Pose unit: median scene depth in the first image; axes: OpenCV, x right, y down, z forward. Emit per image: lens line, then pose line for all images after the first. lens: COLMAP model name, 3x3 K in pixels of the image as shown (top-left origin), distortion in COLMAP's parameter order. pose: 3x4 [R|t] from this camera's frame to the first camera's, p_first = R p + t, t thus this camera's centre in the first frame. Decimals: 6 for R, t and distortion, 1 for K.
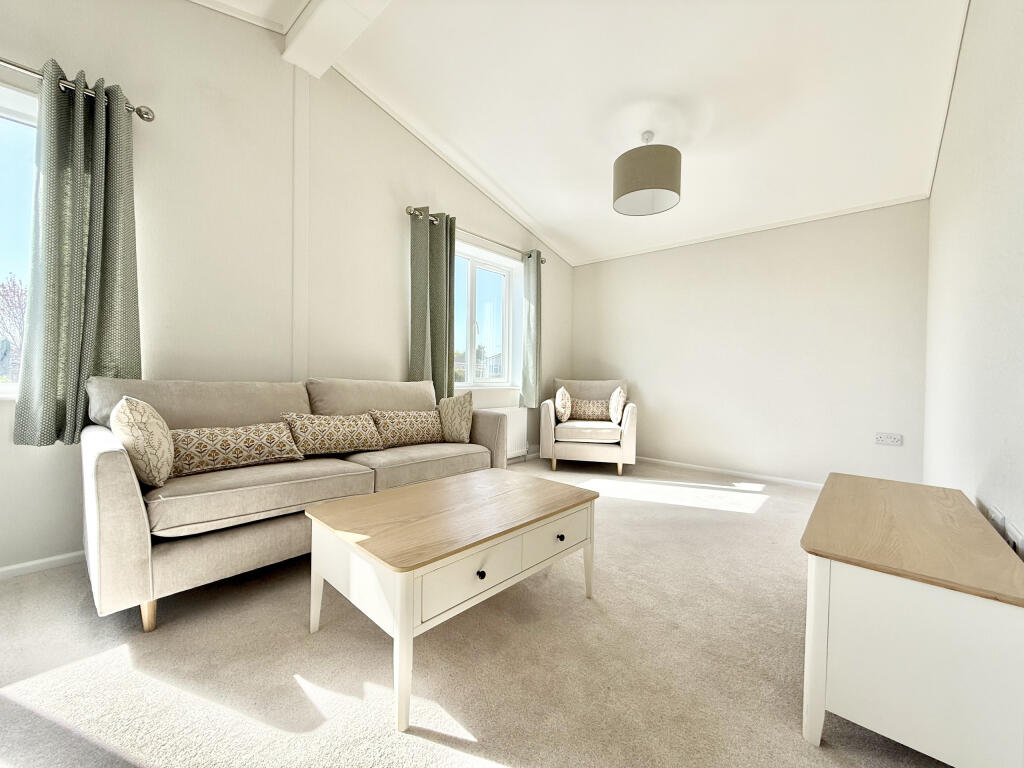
lens RADIAL K [[410.5, 0, 512.0], [0, 410.5, 384.0], [0, 0, 1]] dist [-0.001497, -0.000111]
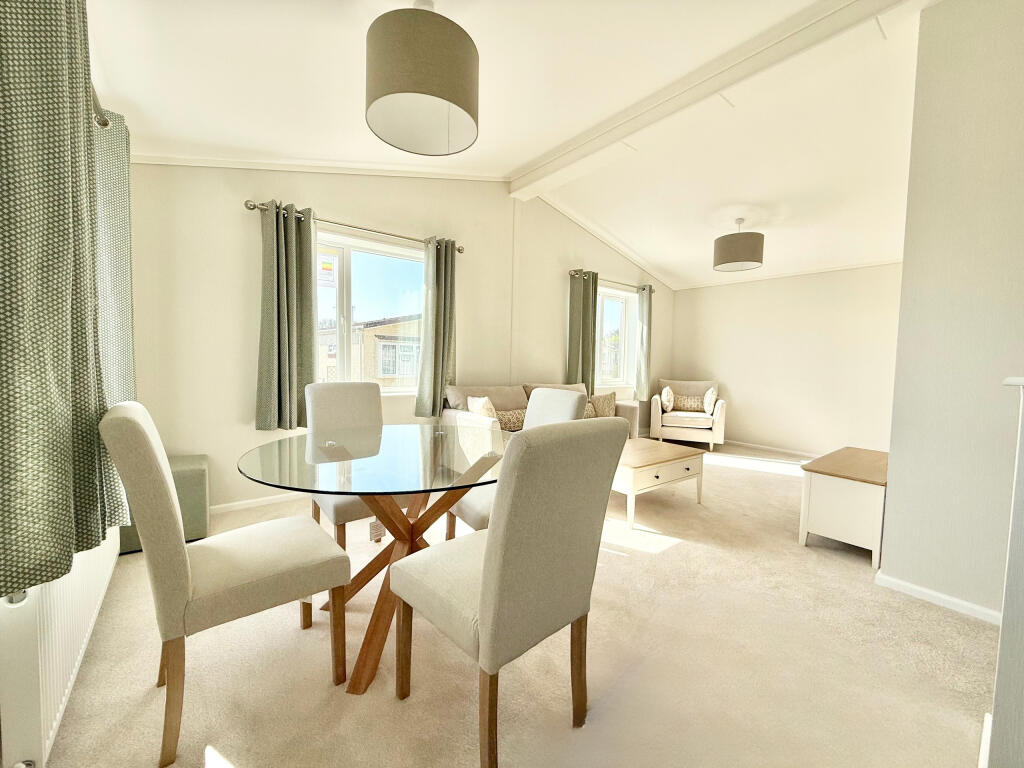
lens RADIAL K [[410.5, 0, 512.0], [0, 410.5, 384.0], [0, 0, 1]] dist [-0.001497, -0.000111]
pose [[0.984075, 0.015712, -0.177055, -0.156864], [-0.009296, 0.999272, 0.037007, -0.050404], [0.177508, -0.034772, 0.983505, -0.472153]]
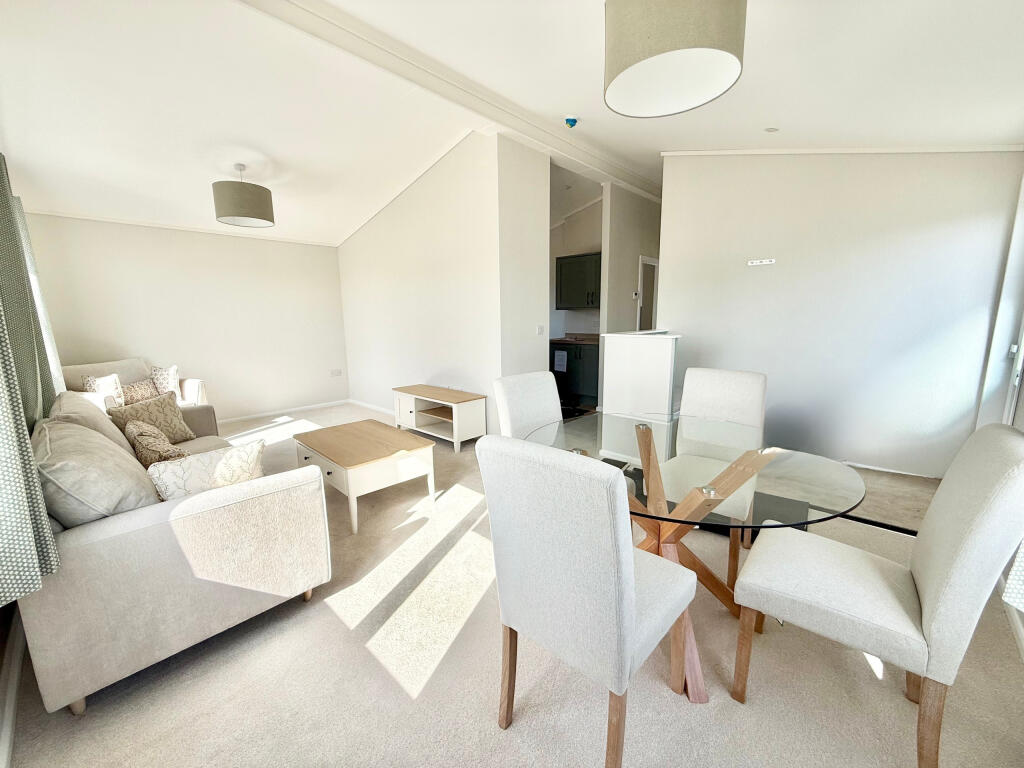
lens RADIAL K [[404.9, 0, 512.0], [0, 404.9, 384.0], [0, 0, 1]] dist [-0.001027, 0.000010]
pose [[0.021097, -0.186666, 0.982197, -0.768198], [0.030443, 0.982080, 0.185990, -0.116903], [-0.999314, 0.025977, 0.026402, 0.108608]]
